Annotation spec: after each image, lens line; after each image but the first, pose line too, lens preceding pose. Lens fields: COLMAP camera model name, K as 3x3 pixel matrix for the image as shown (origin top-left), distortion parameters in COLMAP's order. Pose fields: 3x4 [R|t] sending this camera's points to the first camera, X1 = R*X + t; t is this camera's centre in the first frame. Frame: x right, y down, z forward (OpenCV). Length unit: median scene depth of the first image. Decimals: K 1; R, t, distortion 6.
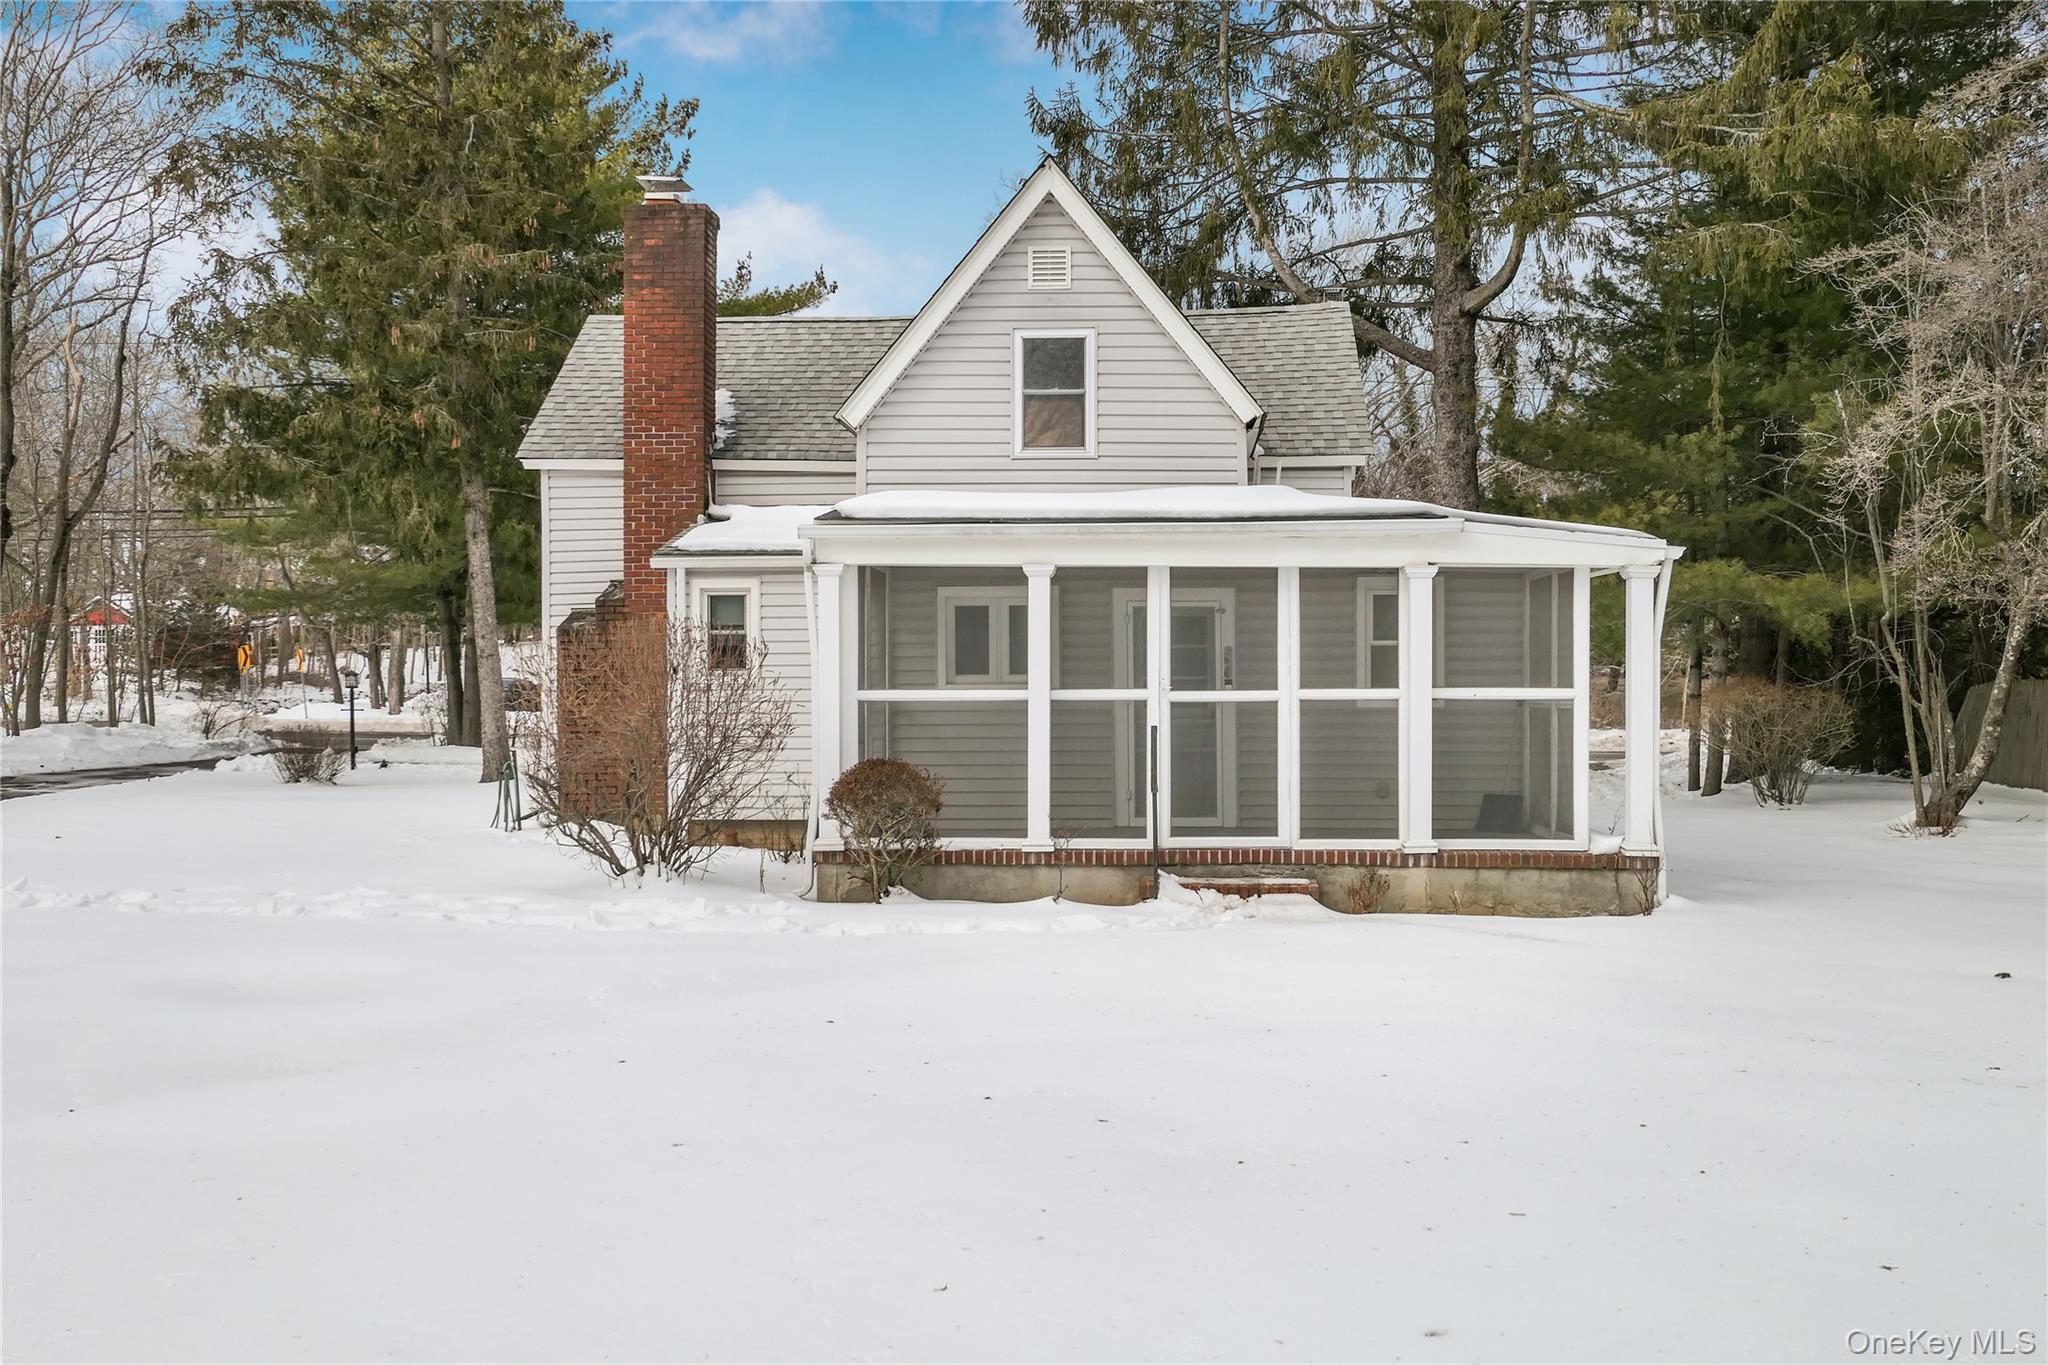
lens RADIAL K [[1823.7, 0, 1006.1], [0, 1823.7, 693.1], [0, 0, 1]] dist [0.040822, -0.000581]
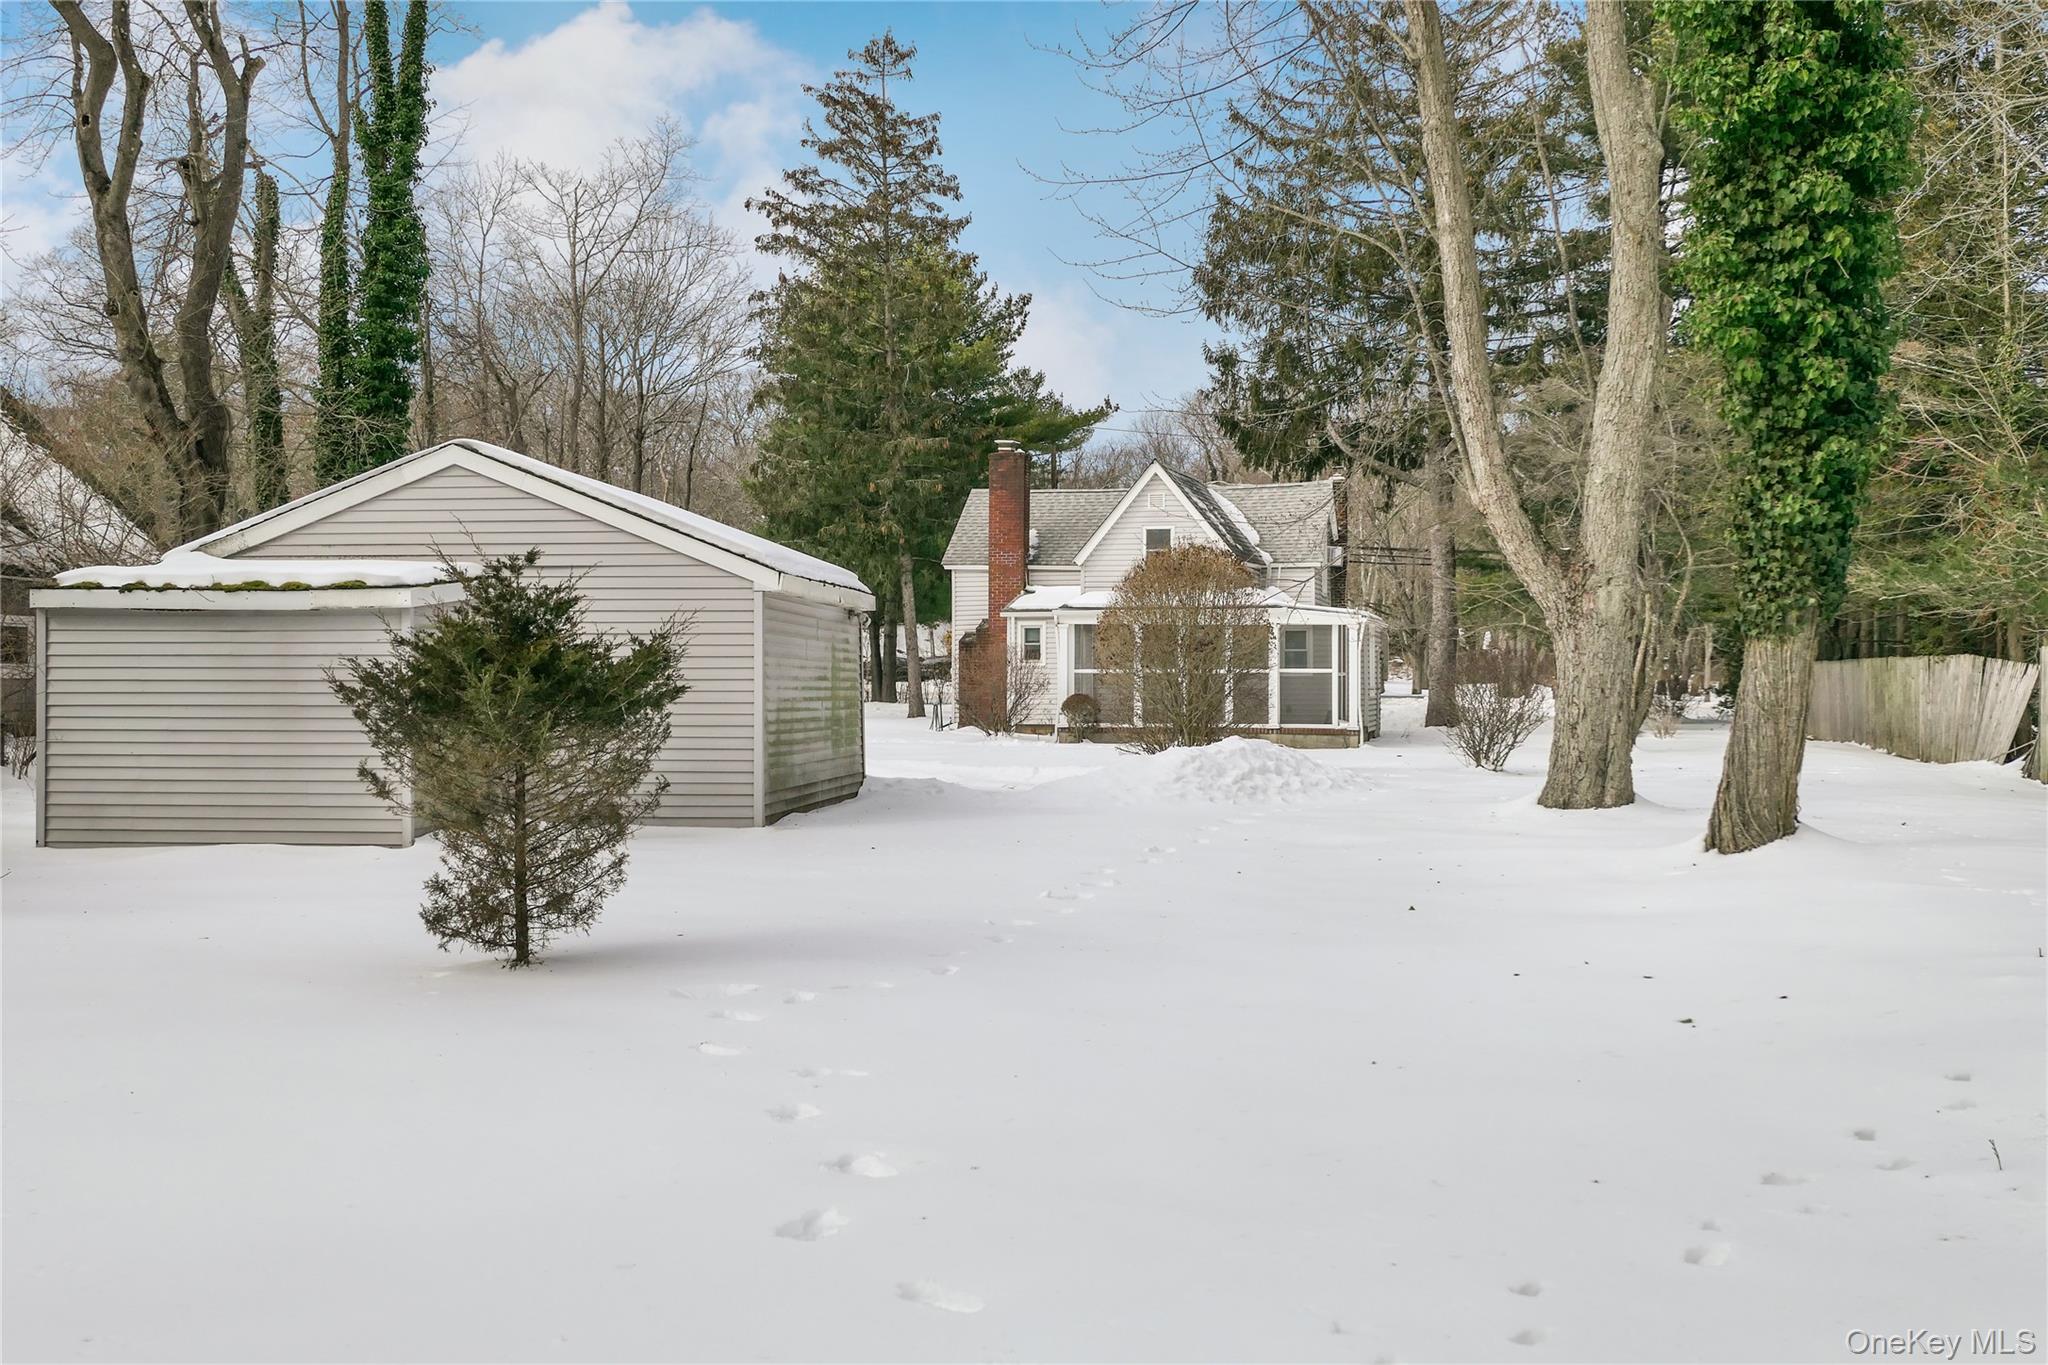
lens RADIAL K [[2005.8, 0, 1028.4], [0, 2005.8, 678.9], [0, 0, 1]] dist [-0.017580, 0.000000]
pose [[0.984366, 0.002562, -0.176116, 0.337031], [-0.001928, 0.999991, 0.003770, 0.001737], [0.176124, -0.003372, 0.984362, -1.749320]]
